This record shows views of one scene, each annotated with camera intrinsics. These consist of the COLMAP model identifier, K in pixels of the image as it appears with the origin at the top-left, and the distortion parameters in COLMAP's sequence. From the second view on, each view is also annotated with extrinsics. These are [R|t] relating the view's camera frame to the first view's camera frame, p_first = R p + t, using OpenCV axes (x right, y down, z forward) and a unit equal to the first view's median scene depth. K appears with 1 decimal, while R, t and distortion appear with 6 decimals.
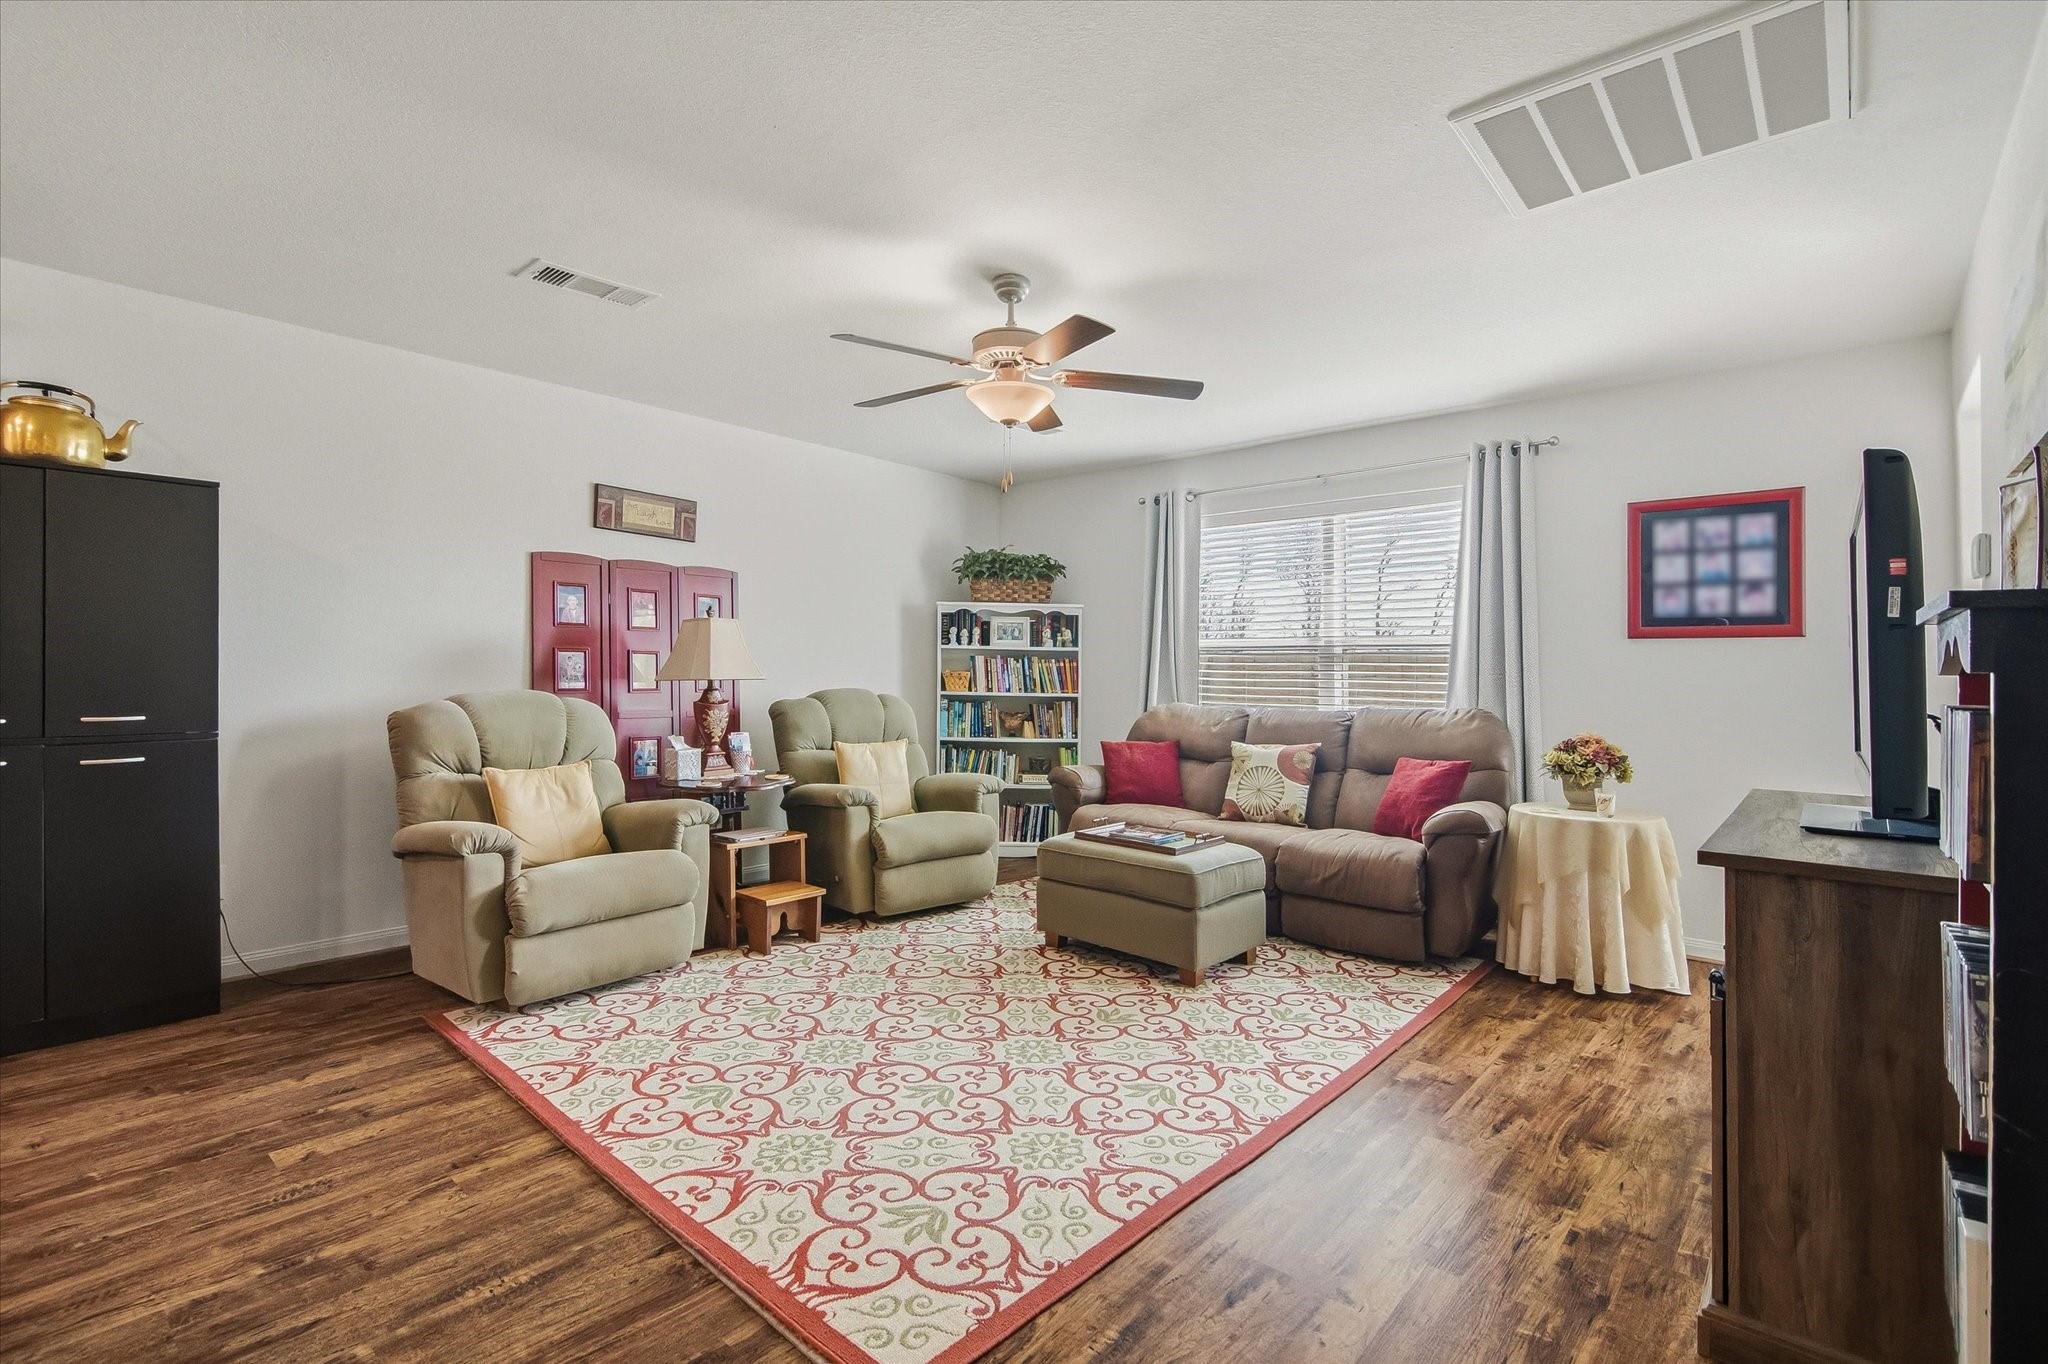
lens RADIAL K [[934.7, 0, 1028.0], [0, 934.7, 667.9], [0, 0, 1]] dist [0.014028, -0.000316]
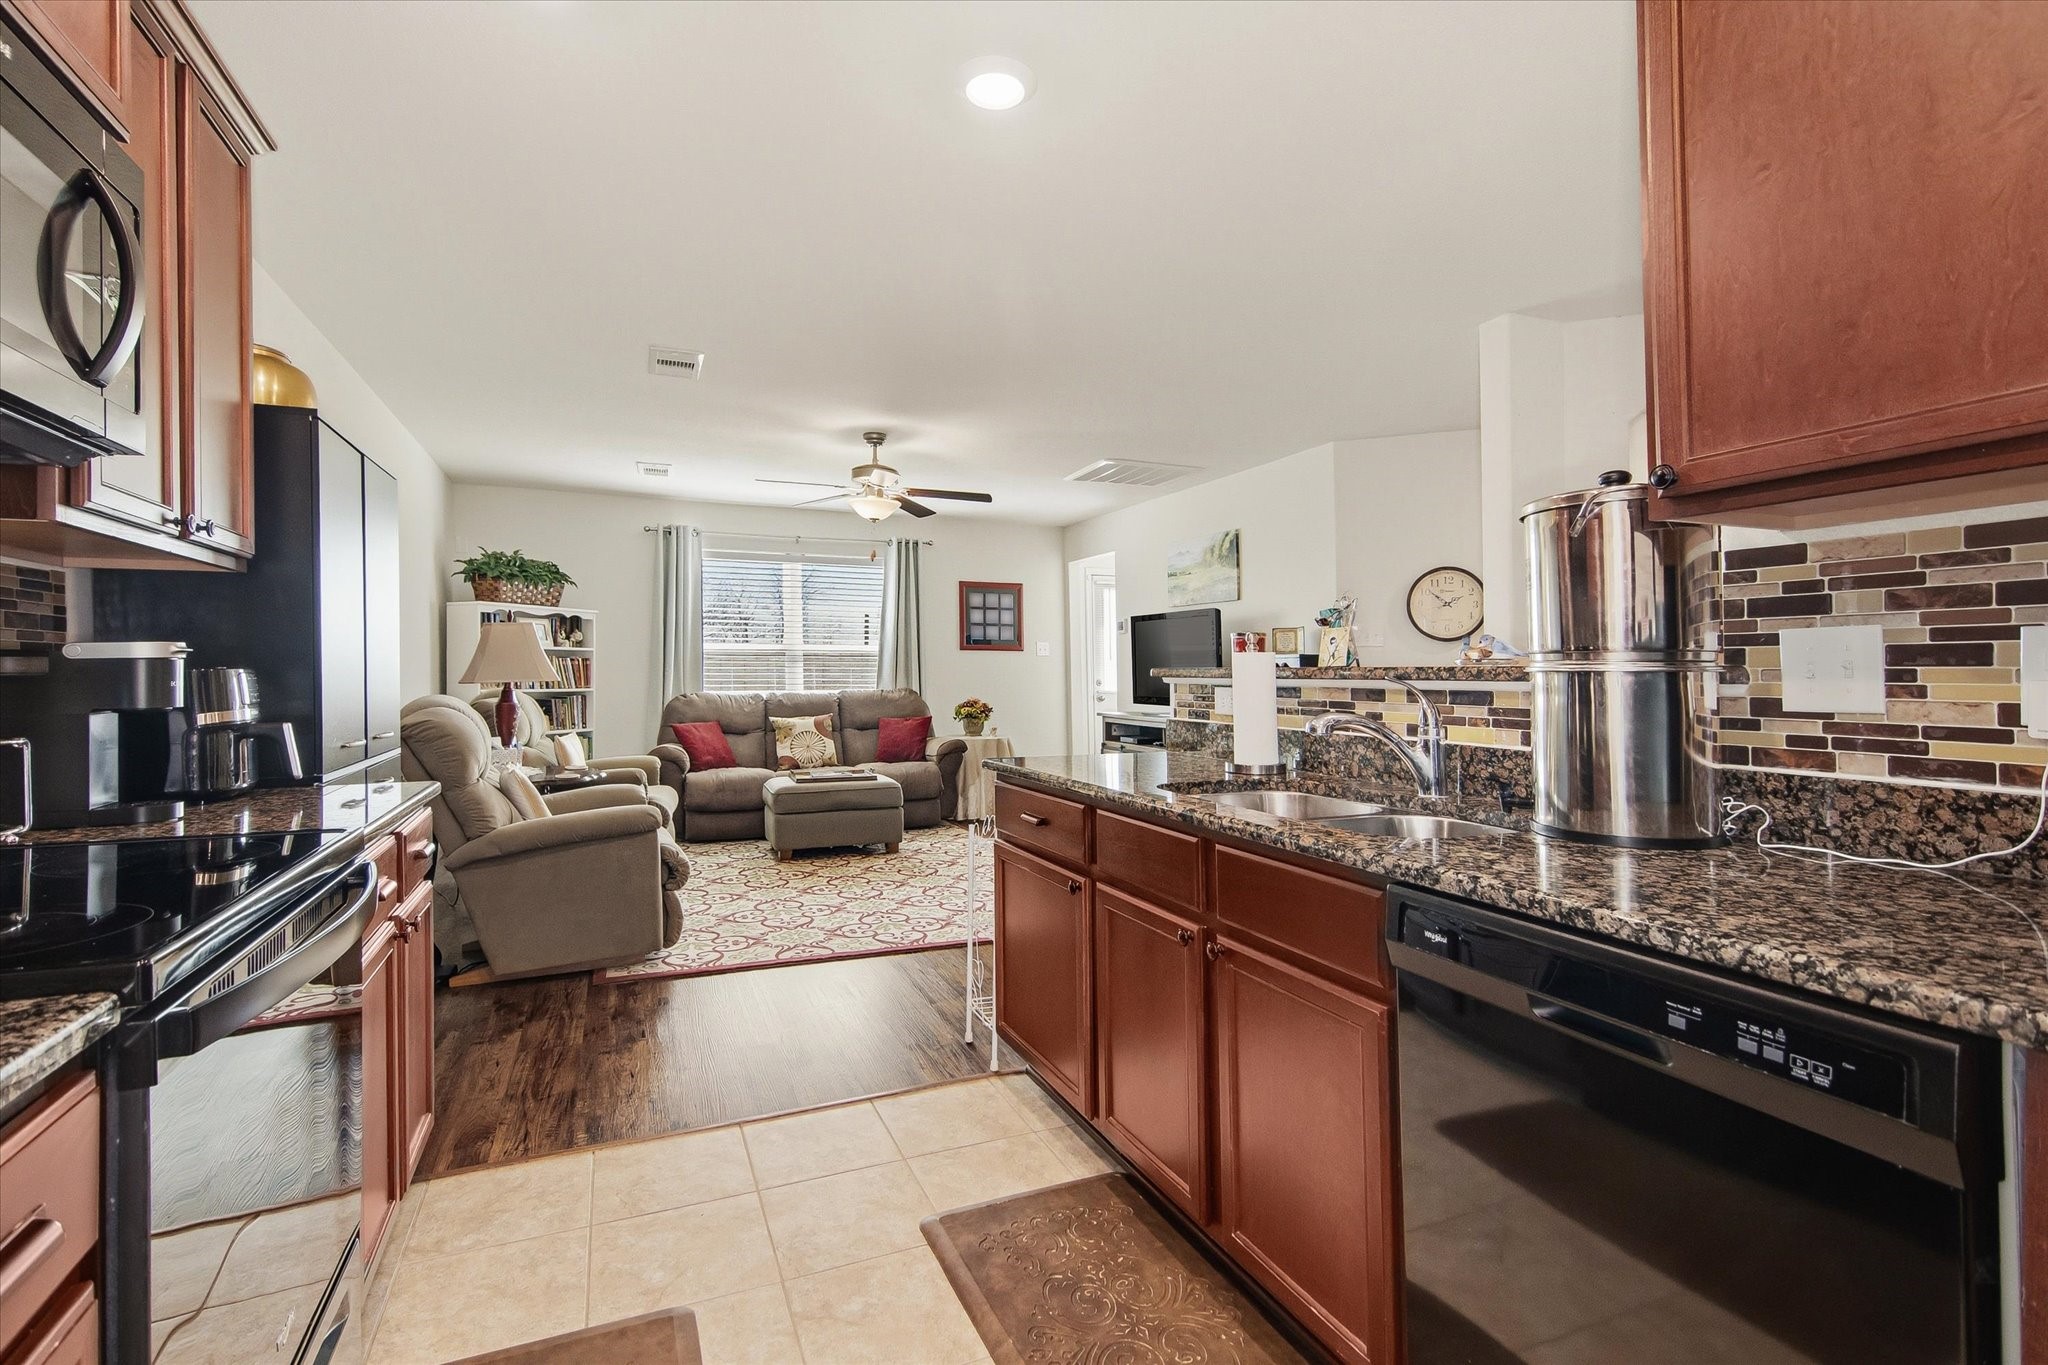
lens RADIAL K [[927.3, 0, 1024.0], [0, 927.3, 682.5], [0, 0, 1]] dist [-0.004473, -0.000587]
pose [[0.424791, -0.023412, 0.904989, -1.162050], [-0.001517, 0.999646, 0.026572, -0.016740], [-0.905290, -0.012660, 0.424605, 0.059040]]
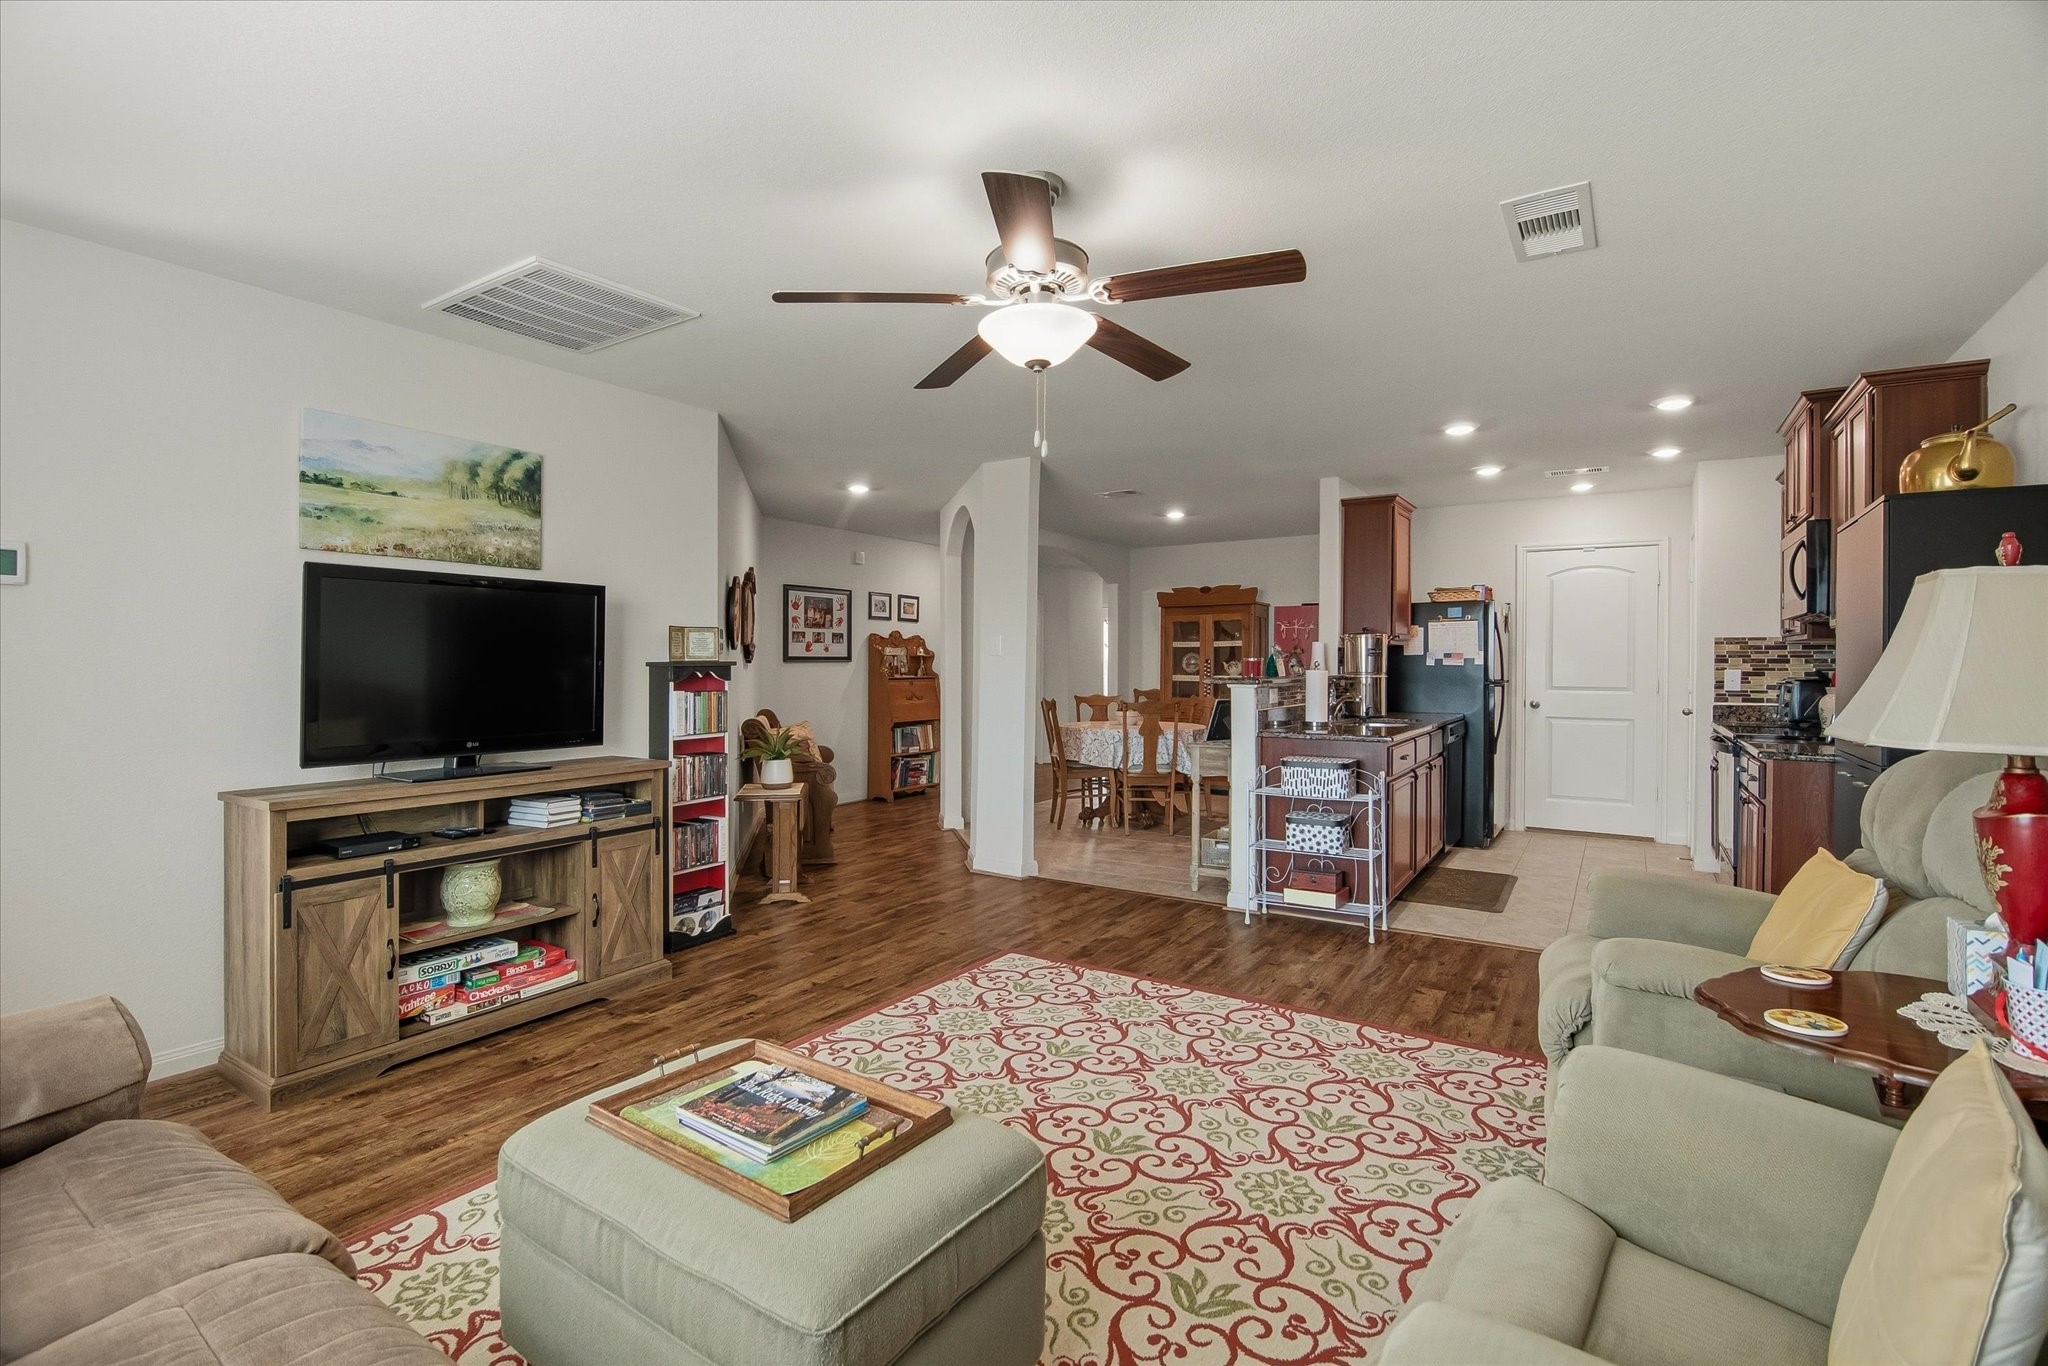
lens RADIAL K [[927.3, 0, 1024.0], [0, 927.3, 683.0], [0, 0, 1]] dist [-0.004473, -0.000587]
pose [[-0.990067, -0.007770, -0.140381, 0.079586], [-0.009259, 0.999908, 0.009957, -0.012196], [0.140291, 0.011157, -0.990048, 1.455742]]
